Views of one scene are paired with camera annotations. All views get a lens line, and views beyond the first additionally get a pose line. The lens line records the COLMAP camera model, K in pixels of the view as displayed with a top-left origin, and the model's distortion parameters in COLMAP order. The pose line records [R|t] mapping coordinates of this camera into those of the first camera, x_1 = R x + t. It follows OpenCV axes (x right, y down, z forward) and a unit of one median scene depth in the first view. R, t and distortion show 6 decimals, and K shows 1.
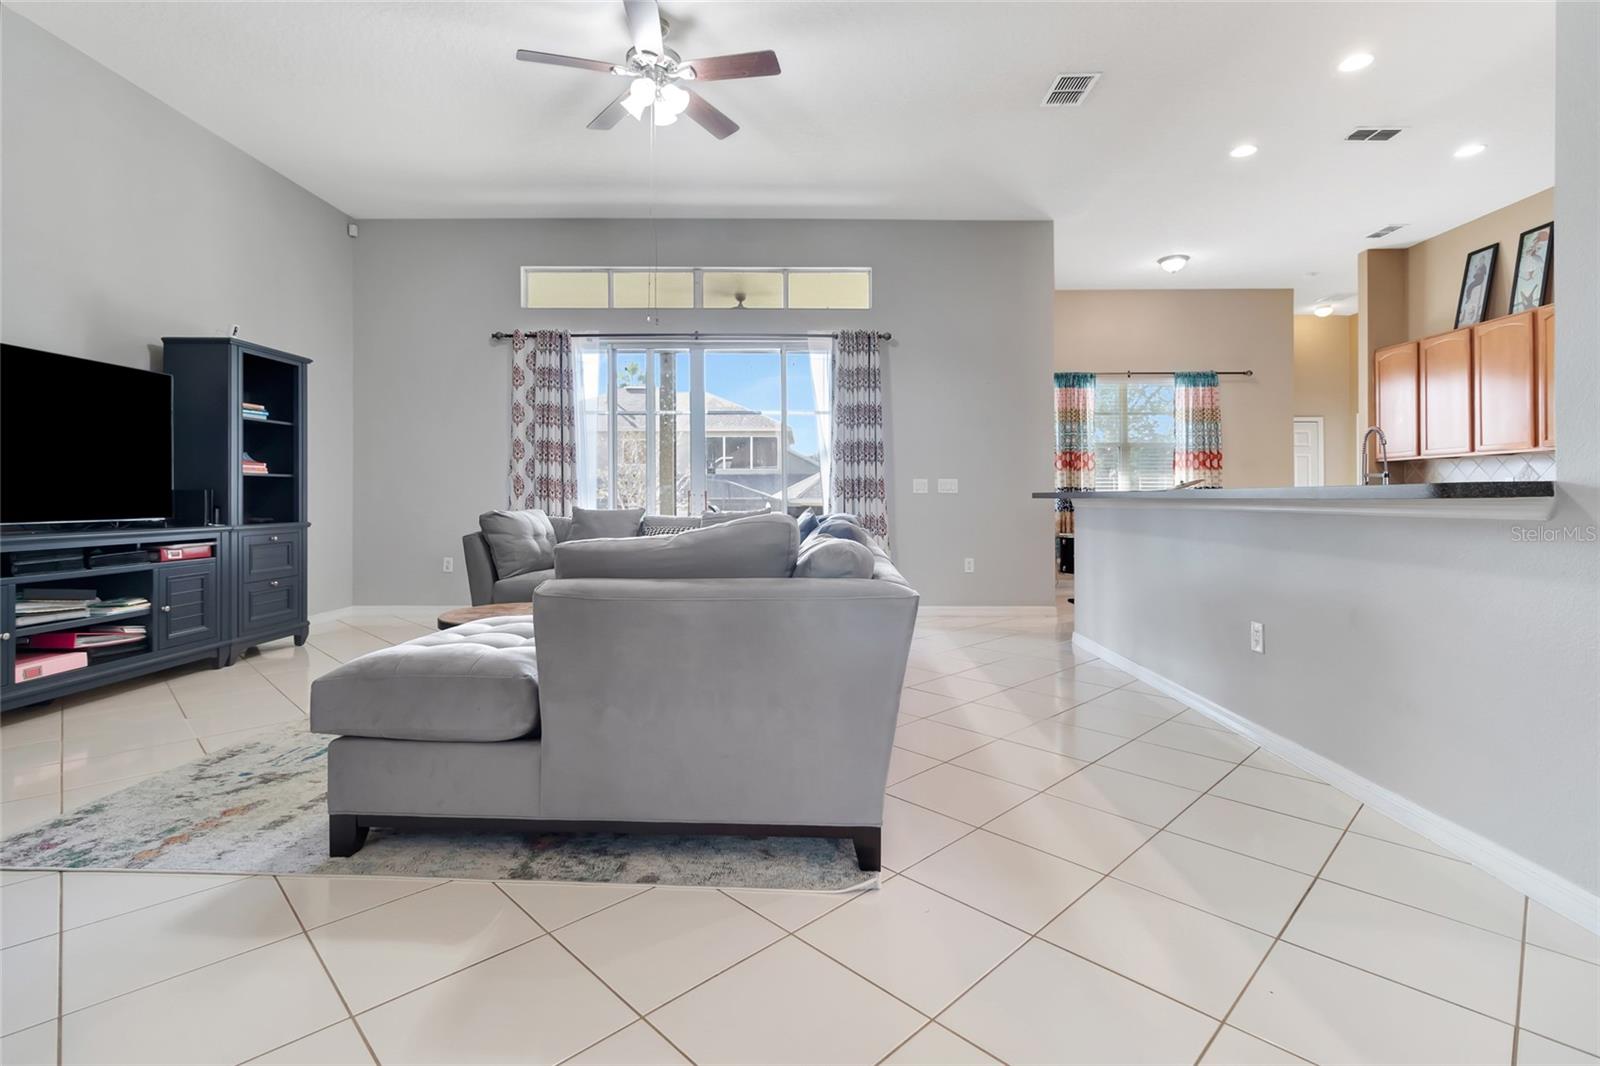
lens RADIAL K [[752.0, 0, 805.0], [0, 752.0, 497.2], [0, 0, 1]] dist [0.002790, 0.000165]
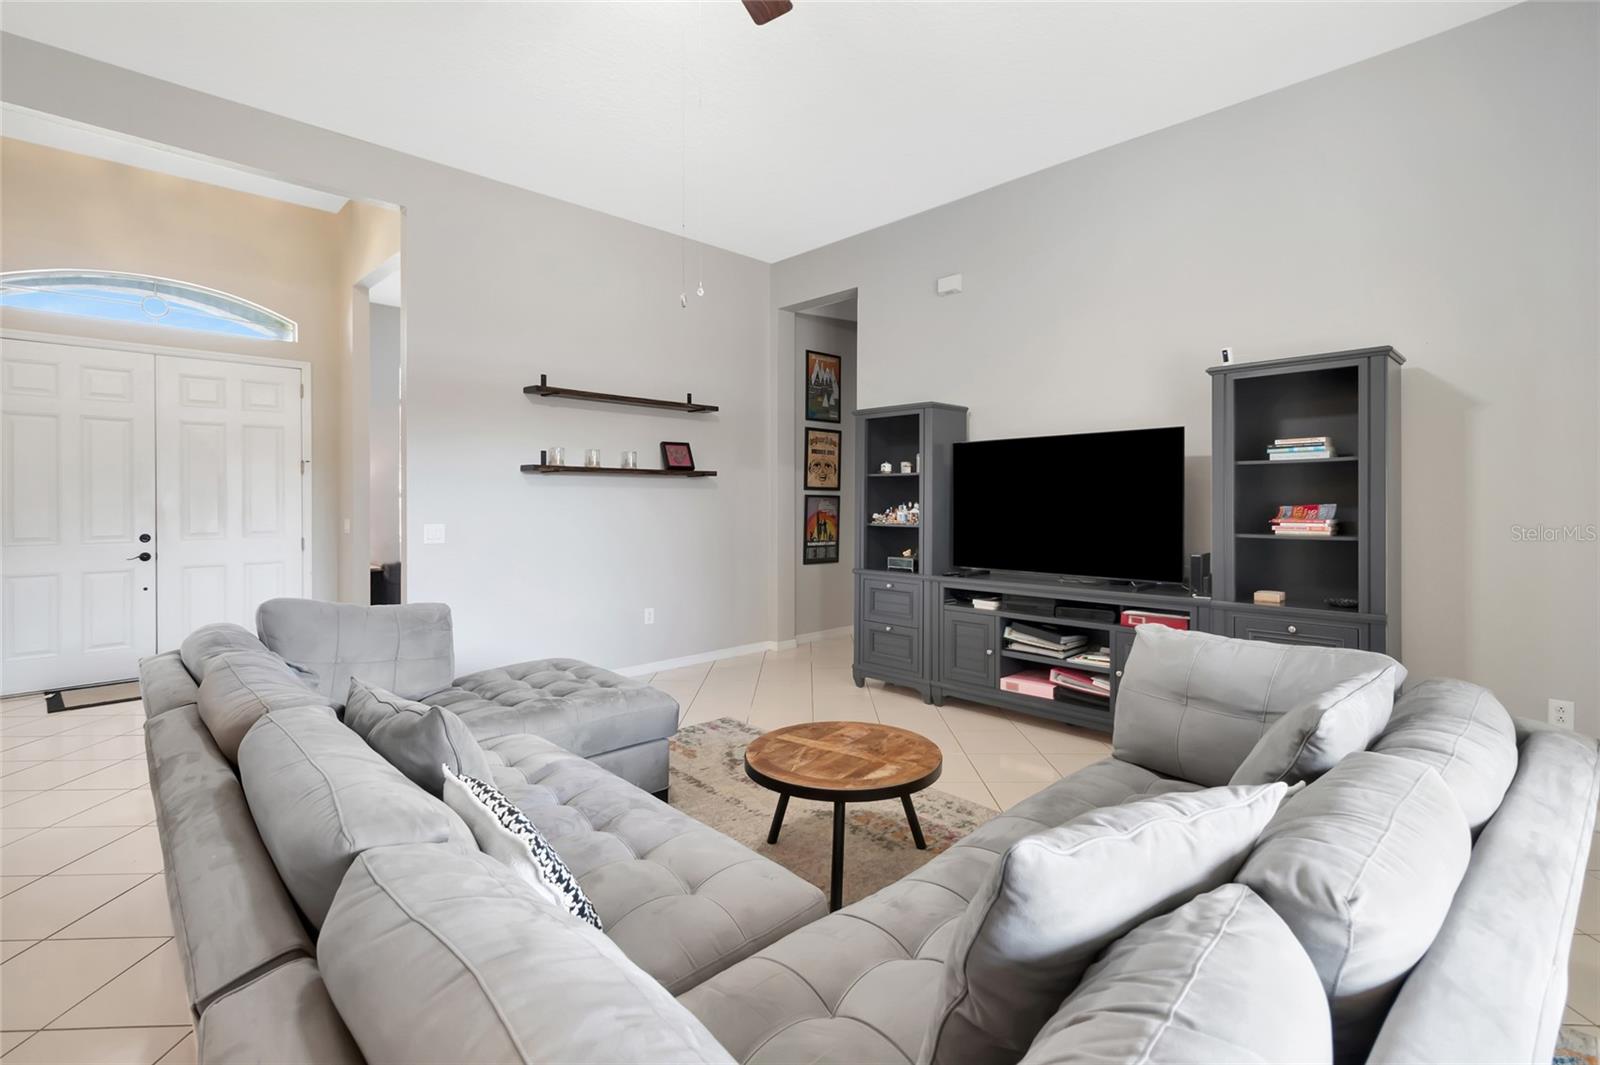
lens RADIAL K [[752.0, 0, 805.0], [0, 752.0, 496.7], [0, 0, 1]] dist [0.002790, 0.000165]
pose [[-0.712320, 0.003686, -0.701845, 0.105514], [0.009735, 0.999942, -0.004629, -0.064320], [0.701787, -0.010130, -0.712315, 1.106190]]
